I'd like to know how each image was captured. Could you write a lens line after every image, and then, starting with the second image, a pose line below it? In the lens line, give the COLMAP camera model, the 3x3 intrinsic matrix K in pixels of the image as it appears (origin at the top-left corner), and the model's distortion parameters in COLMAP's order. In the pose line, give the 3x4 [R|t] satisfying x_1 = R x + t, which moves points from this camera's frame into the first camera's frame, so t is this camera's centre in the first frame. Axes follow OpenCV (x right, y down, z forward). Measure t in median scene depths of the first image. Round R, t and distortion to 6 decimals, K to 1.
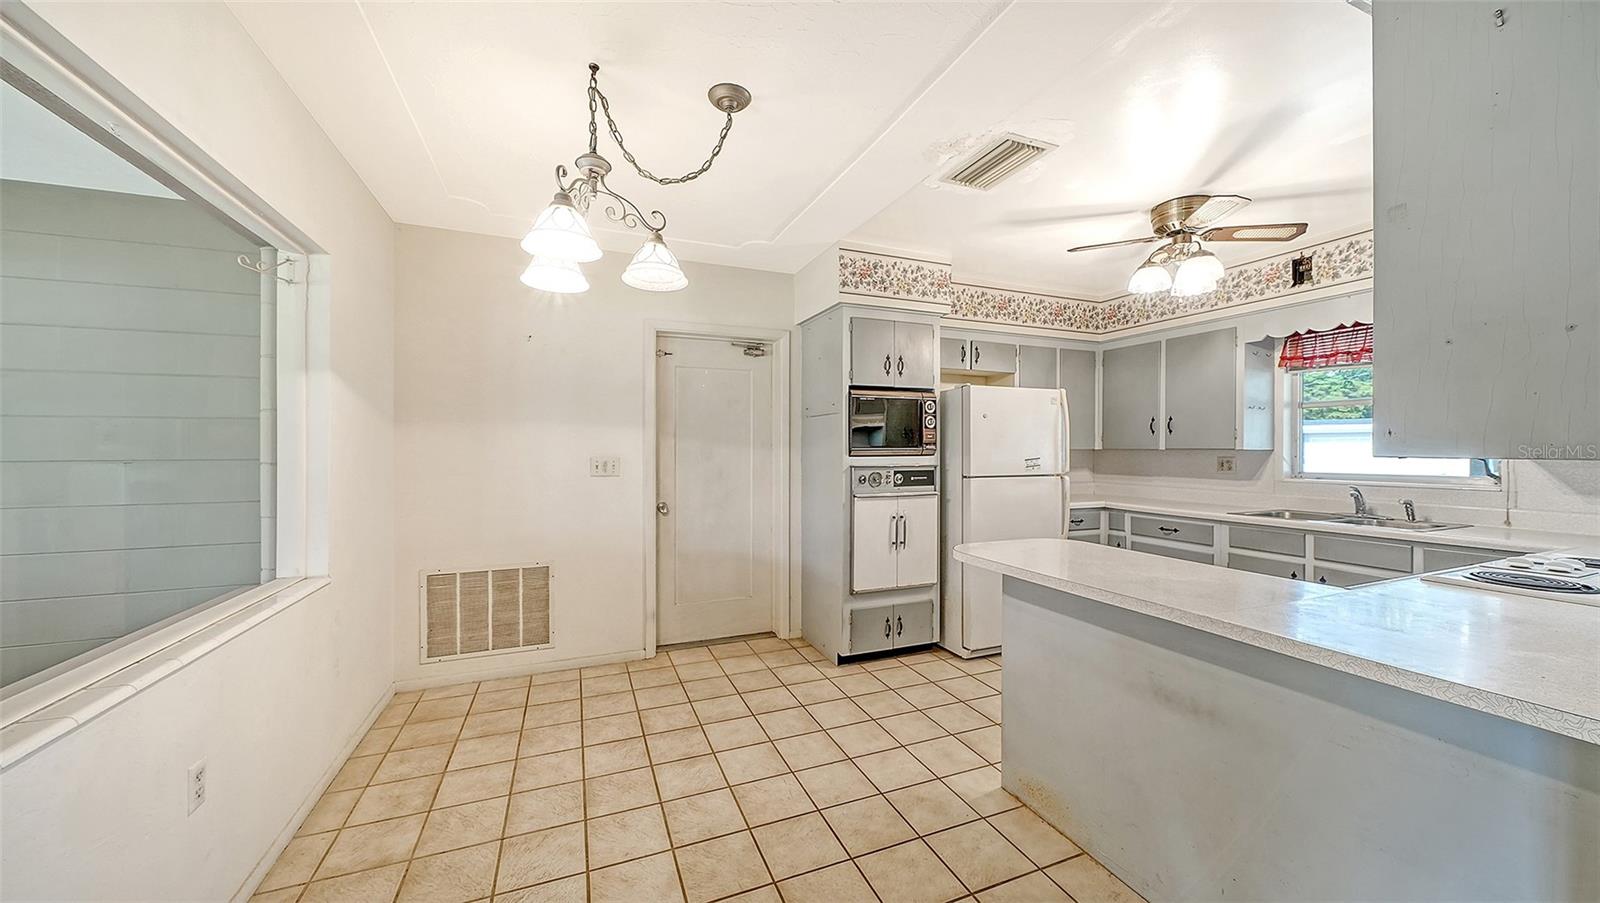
lens RADIAL K [[561.7, 0, 805.8], [0, 561.7, 447.1], [0, 0, 1]] dist [-0.001021, -0.000076]
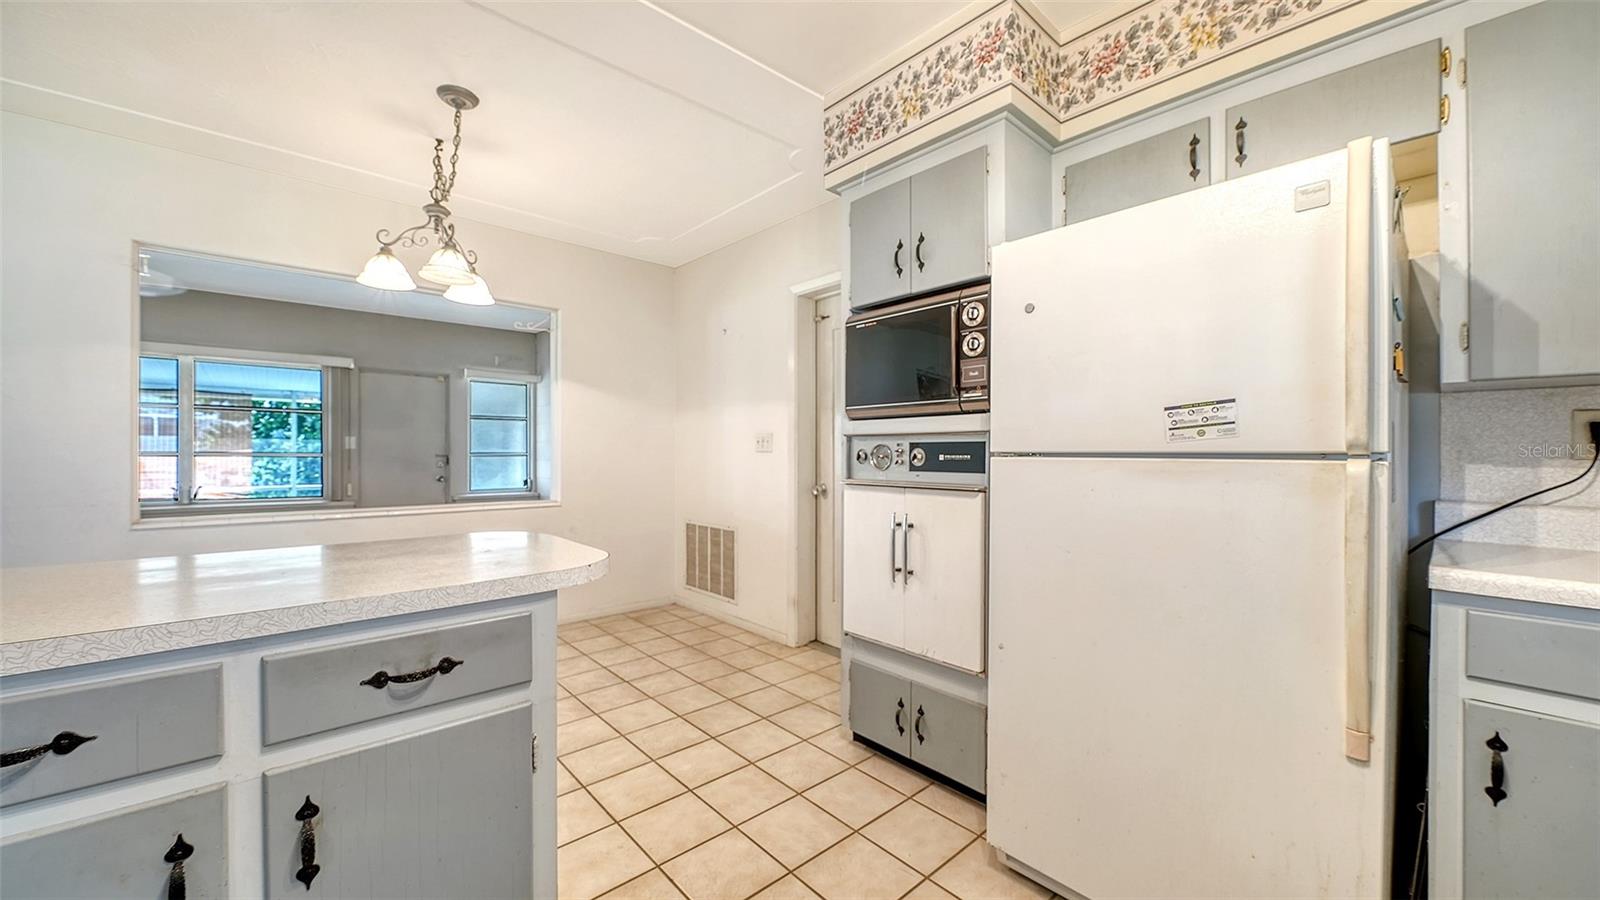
lens RADIAL K [[597.5, 0, 802.4], [0, 597.5, 451.1], [0, 0, 1]] dist [-0.002820, -0.002255]
pose [[0.336415, -0.000991, -0.941713, 0.704710], [-0.002971, 0.999993, -0.002114, 0.053833], [0.941709, 0.003509, 0.336410, 0.718854]]
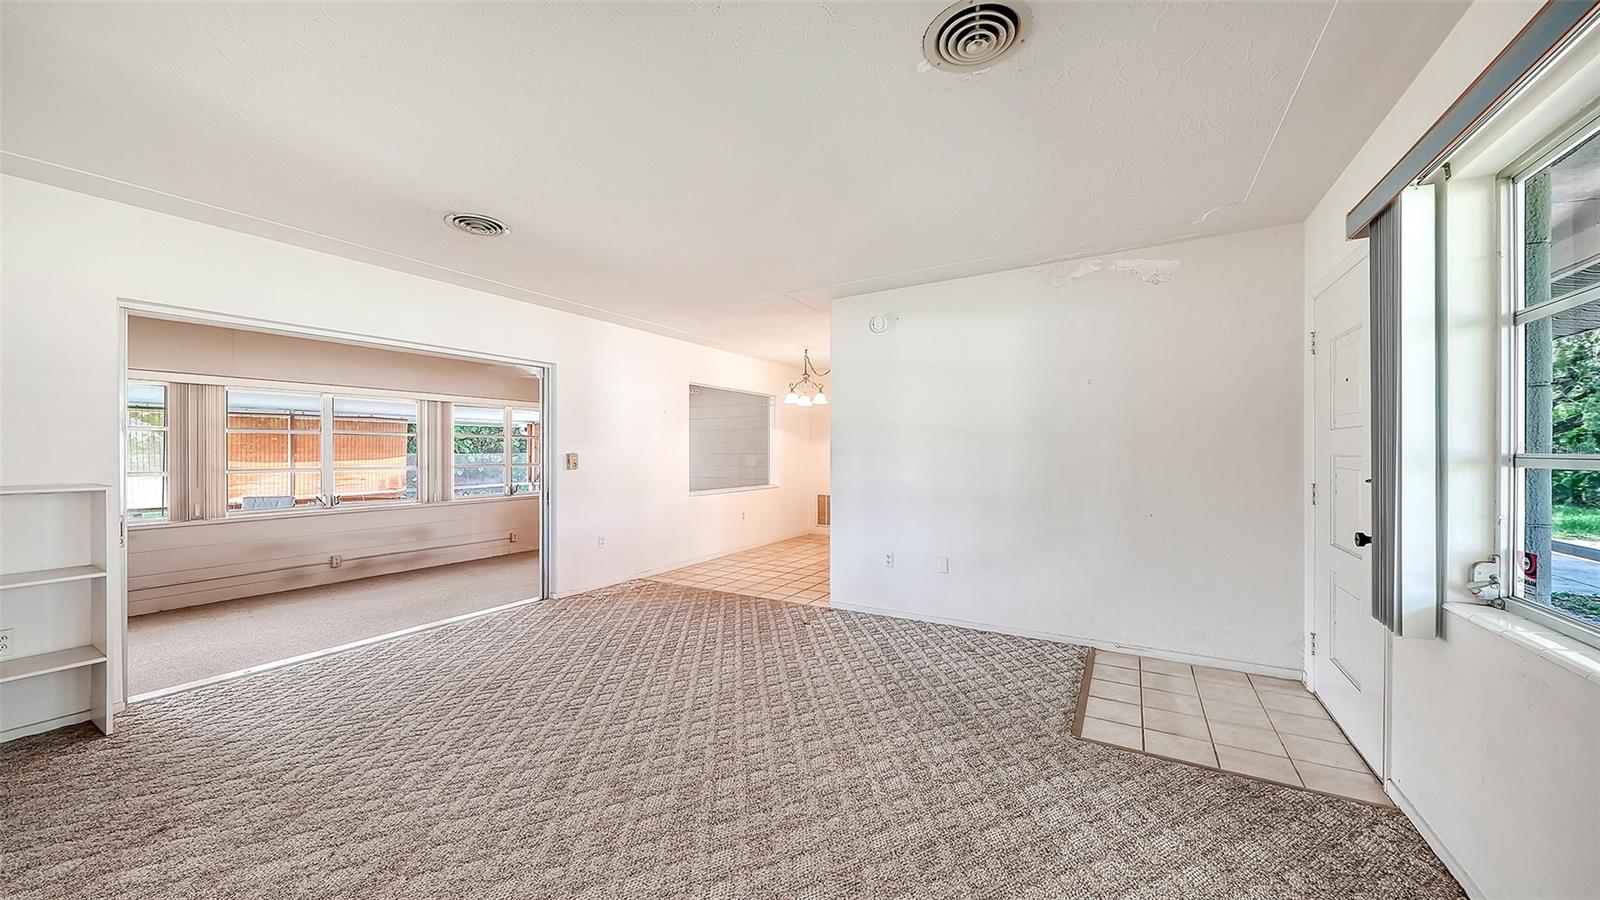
lens RADIAL K [[557.0, 0, 804.4], [0, 557.0, 458.8], [0, 0, 1]] dist [-0.005849, -0.000034]
pose [[0.604592, 0.005629, -0.796515, 1.396766], [0.004364, 0.999937, 0.010379, 0.015302], [0.796523, -0.009751, 0.604529, -0.690783]]
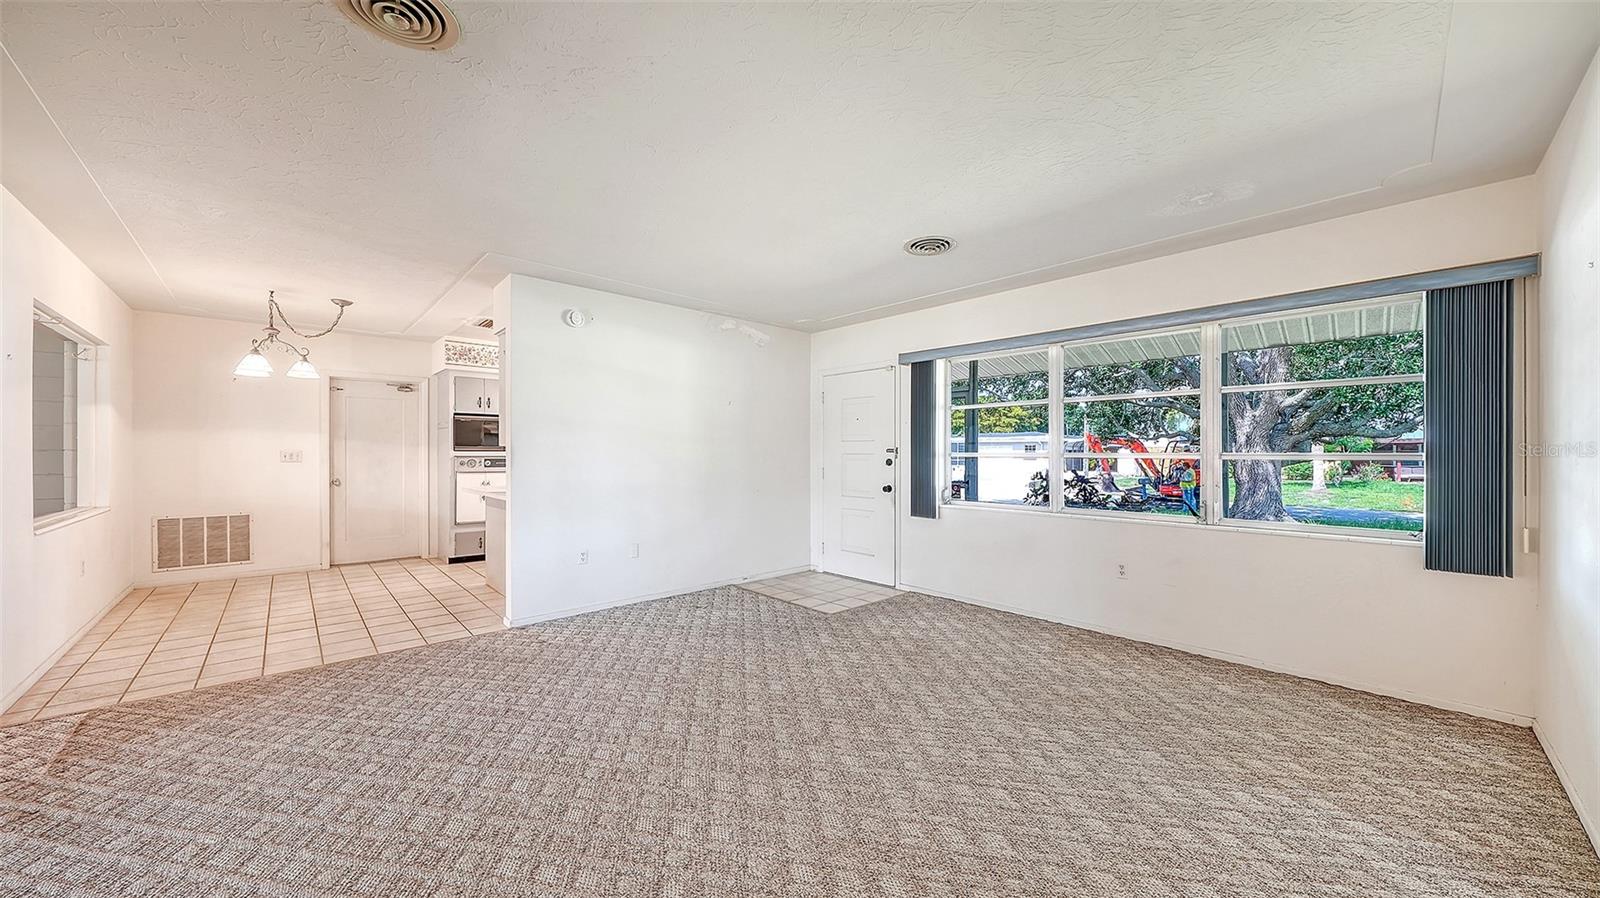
lens RADIAL K [[557.0, 0, 804.4], [0, 557.0, 457.8], [0, 0, 1]] dist [-0.005849, -0.000034]
pose [[0.936117, -0.000361, 0.351688, 0.519365], [-0.002623, 0.999964, 0.008009, 0.021577], [-0.351678, -0.008420, 0.936083, -1.143223]]
